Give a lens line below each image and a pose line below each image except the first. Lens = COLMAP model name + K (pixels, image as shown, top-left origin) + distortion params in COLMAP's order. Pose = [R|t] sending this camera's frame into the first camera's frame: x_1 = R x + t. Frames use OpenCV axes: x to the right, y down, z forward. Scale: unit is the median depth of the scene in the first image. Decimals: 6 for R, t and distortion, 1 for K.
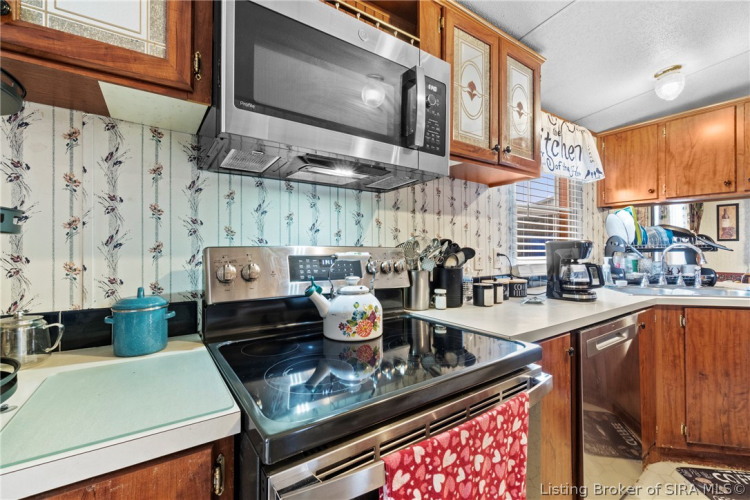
lens RADIAL K [[318.4, 0, 373.9], [0, 318.4, 247.4], [0, 0, 1]] dist [0.002253, 0.000217]
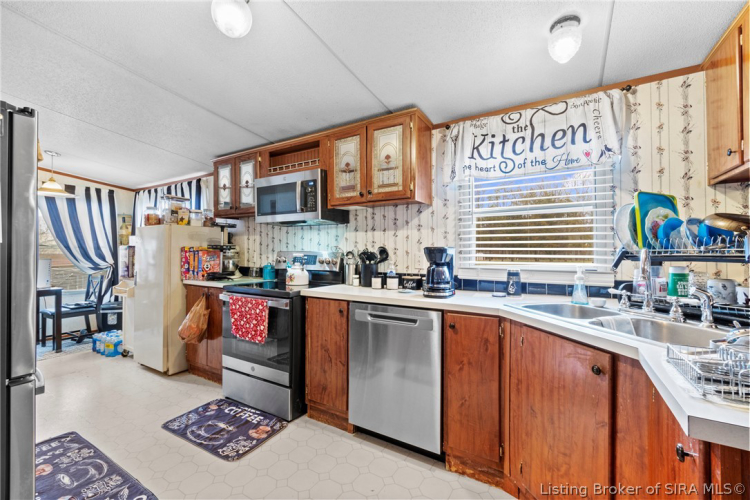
lens RADIAL K [[318.4, 0, 373.7], [0, 318.4, 249.4], [0, 0, 1]] dist [0.002253, 0.000217]
pose [[0.409719, 0.001279, -0.912211, 1.630469], [0.002467, 0.999994, 0.002511, -0.016136], [0.912208, -0.003279, 0.409714, 0.301181]]
